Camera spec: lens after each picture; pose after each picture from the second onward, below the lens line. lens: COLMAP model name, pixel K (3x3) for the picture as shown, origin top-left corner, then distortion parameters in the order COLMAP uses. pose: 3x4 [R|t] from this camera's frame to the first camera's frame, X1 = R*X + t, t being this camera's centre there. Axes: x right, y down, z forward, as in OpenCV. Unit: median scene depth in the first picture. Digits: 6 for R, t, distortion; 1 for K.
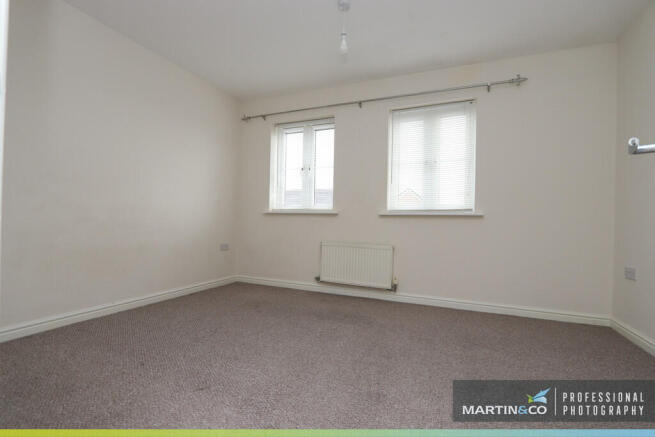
lens RADIAL K [[301.1, 0, 325.7], [0, 301.1, 223.8], [0, 0, 1]] dist [-0.001664, -0.000931]
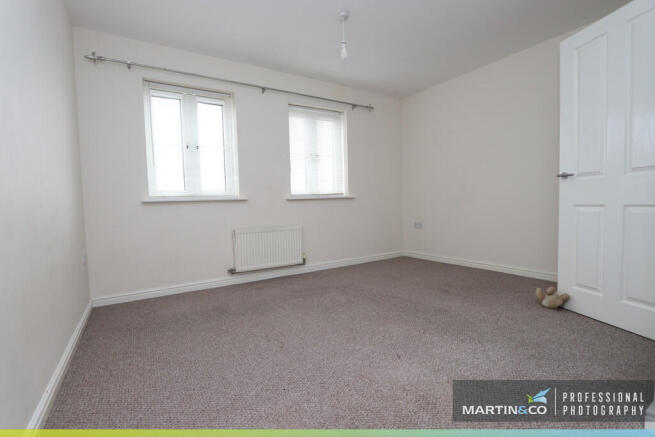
lens RADIAL K [[301.1, 0, 321.4], [0, 301.1, 219.7], [0, 0, 1]] dist [-0.001664, -0.000931]
pose [[0.575966, -0.082317, 0.813318, -0.642814], [0.054928, 0.996566, 0.061966, -0.015542], [-0.815626, 0.008983, 0.578510, 0.265126]]
